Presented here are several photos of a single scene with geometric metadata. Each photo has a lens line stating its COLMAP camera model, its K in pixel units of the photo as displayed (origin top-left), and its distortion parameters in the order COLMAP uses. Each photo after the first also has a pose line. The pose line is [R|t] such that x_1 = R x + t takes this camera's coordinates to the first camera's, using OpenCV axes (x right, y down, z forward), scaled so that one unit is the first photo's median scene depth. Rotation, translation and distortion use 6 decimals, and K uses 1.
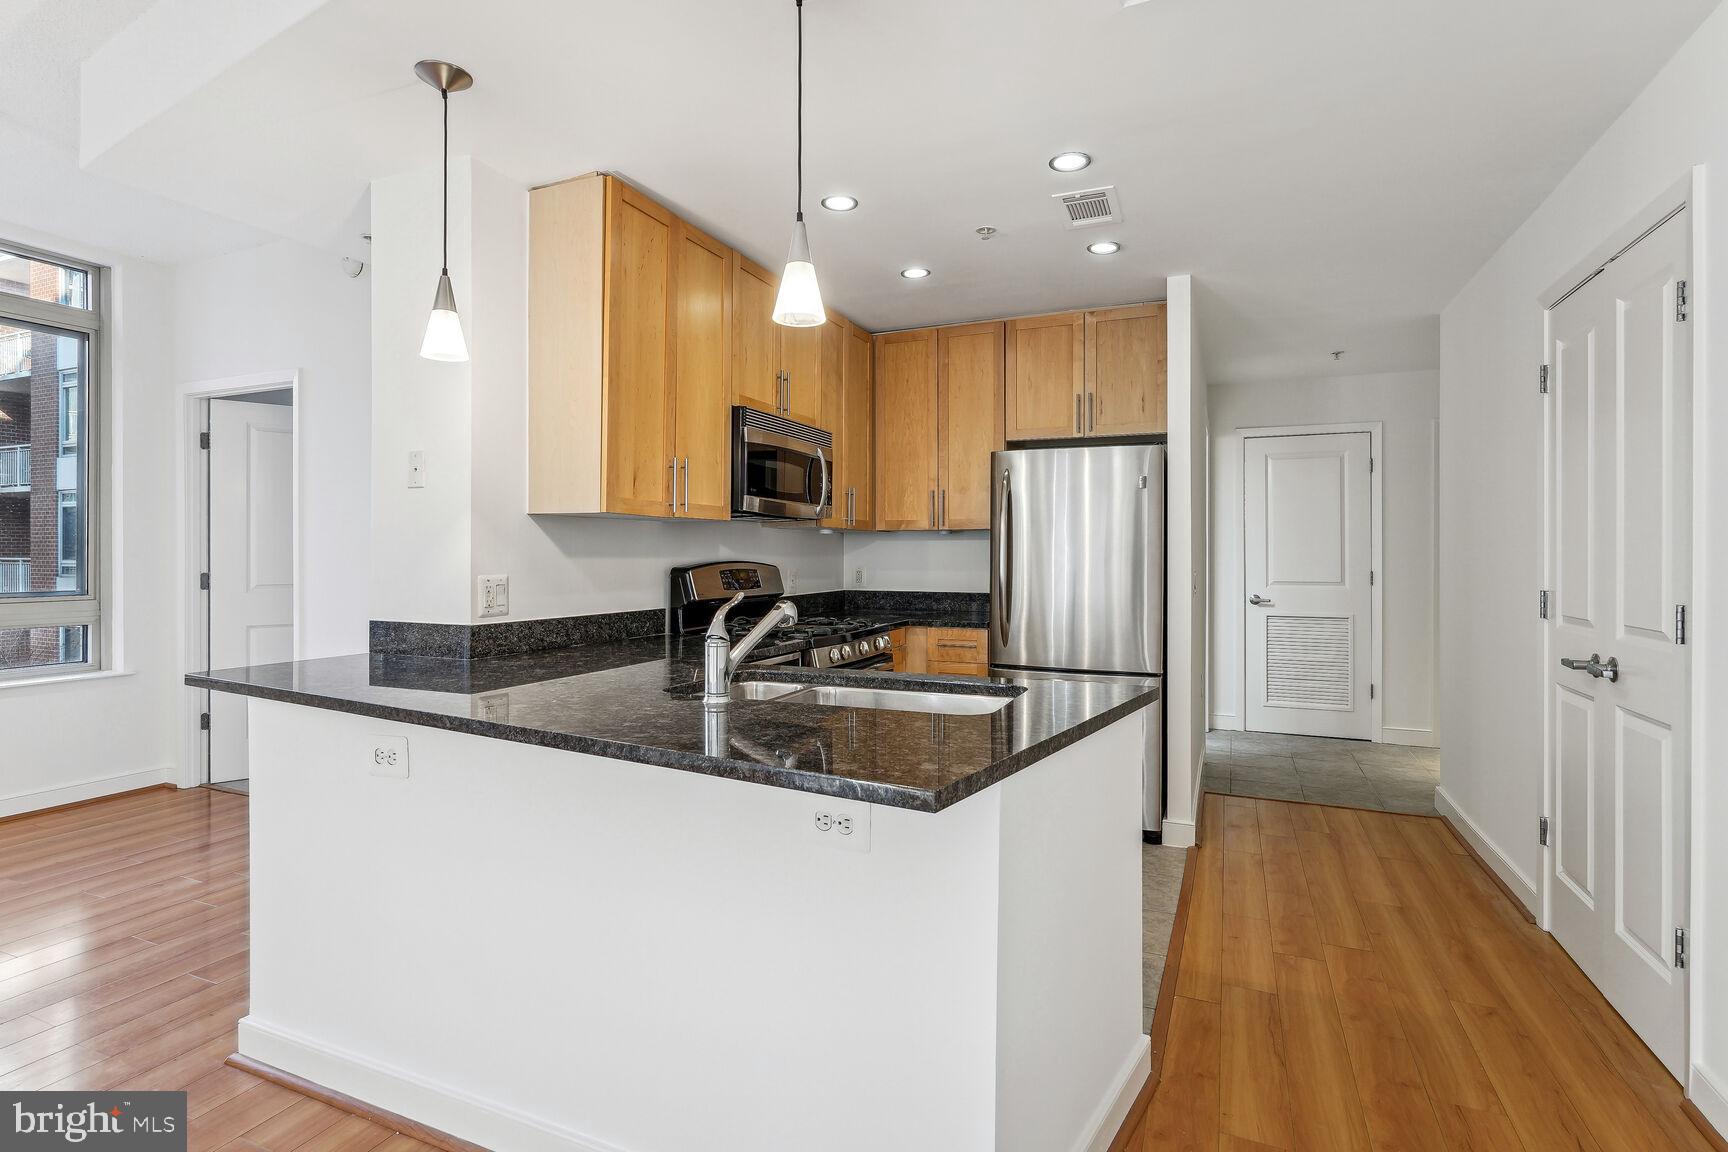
lens RADIAL K [[844.2, 0, 864.4], [0, 844.2, 547.6], [0, 0, 1]] dist [-0.002716, -0.000026]
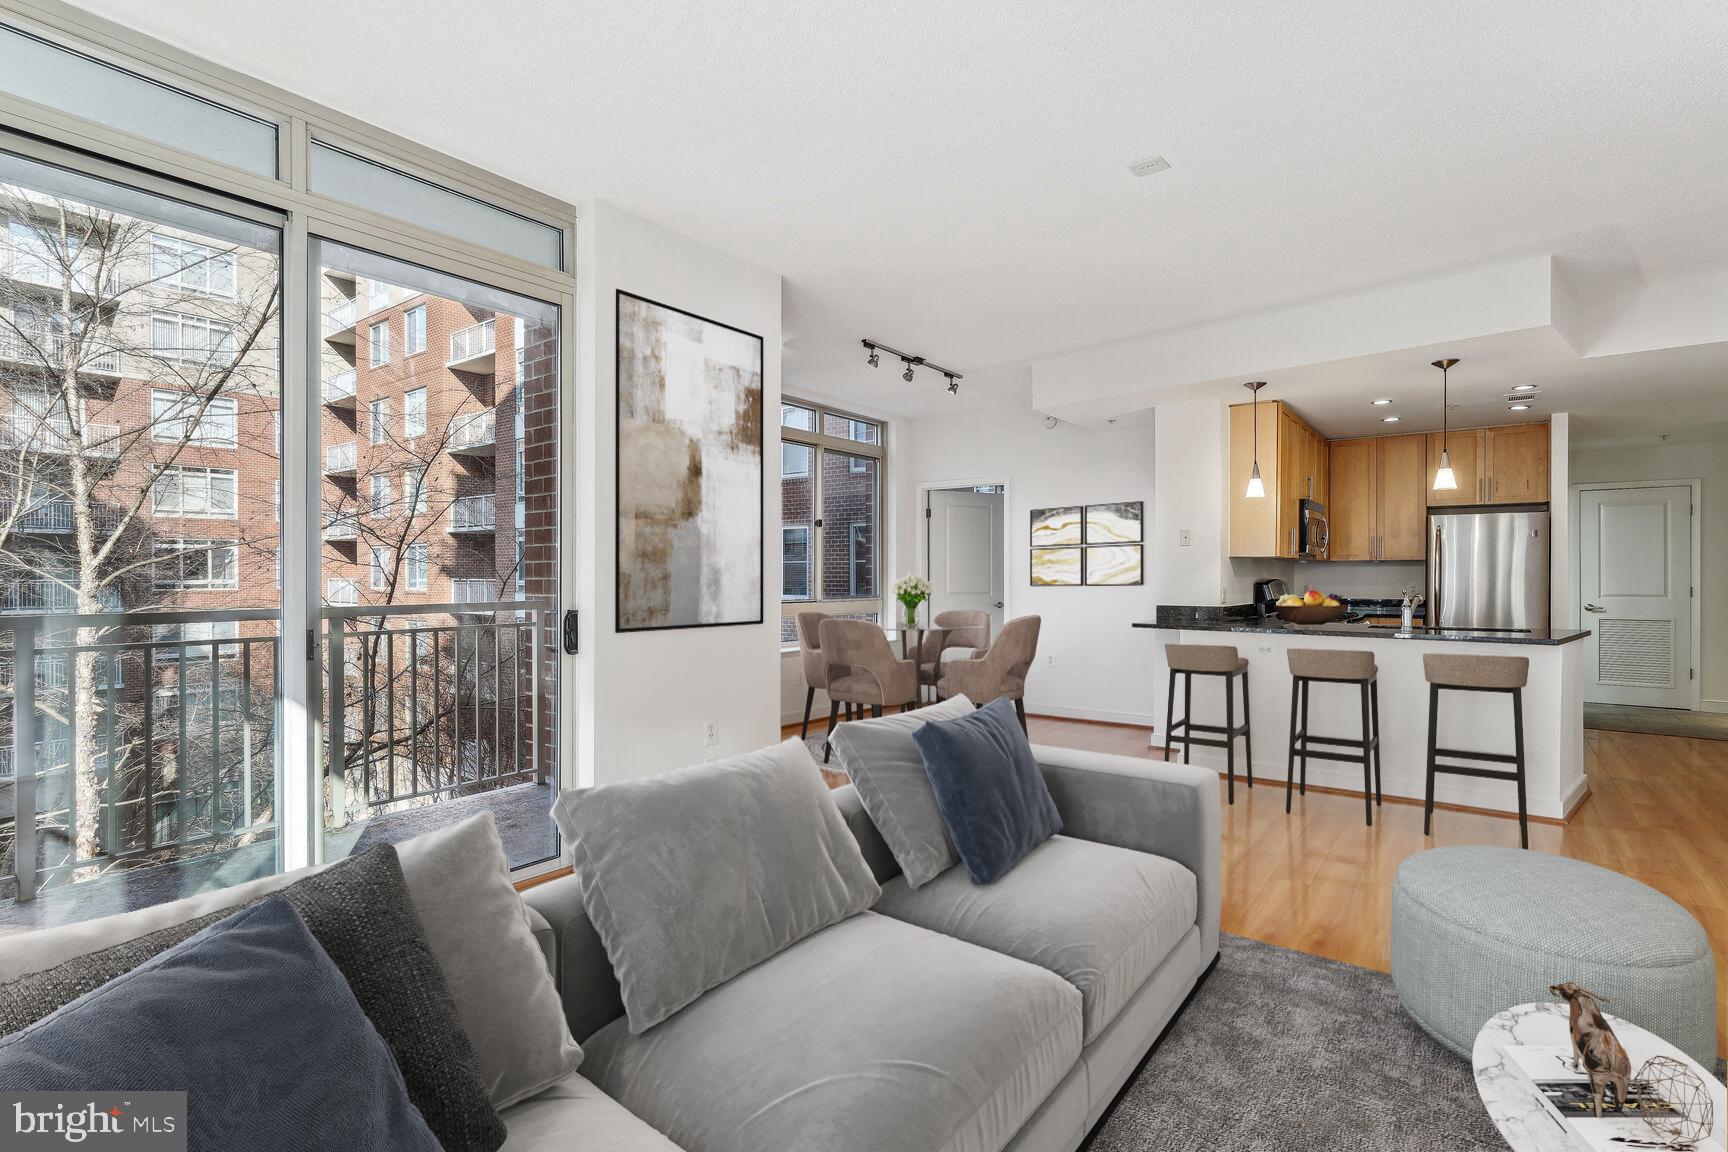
lens RADIAL K [[831.4, 0, 864.0], [0, 831.4, 576.0], [0, 0, 1]] dist [0.000728, 0.000807]
pose [[0.972808, -0.000557, -0.231614, -0.518460], [0.002228, 0.999973, 0.006955, -0.003436], [0.231604, -0.007282, 0.972783, -0.828290]]
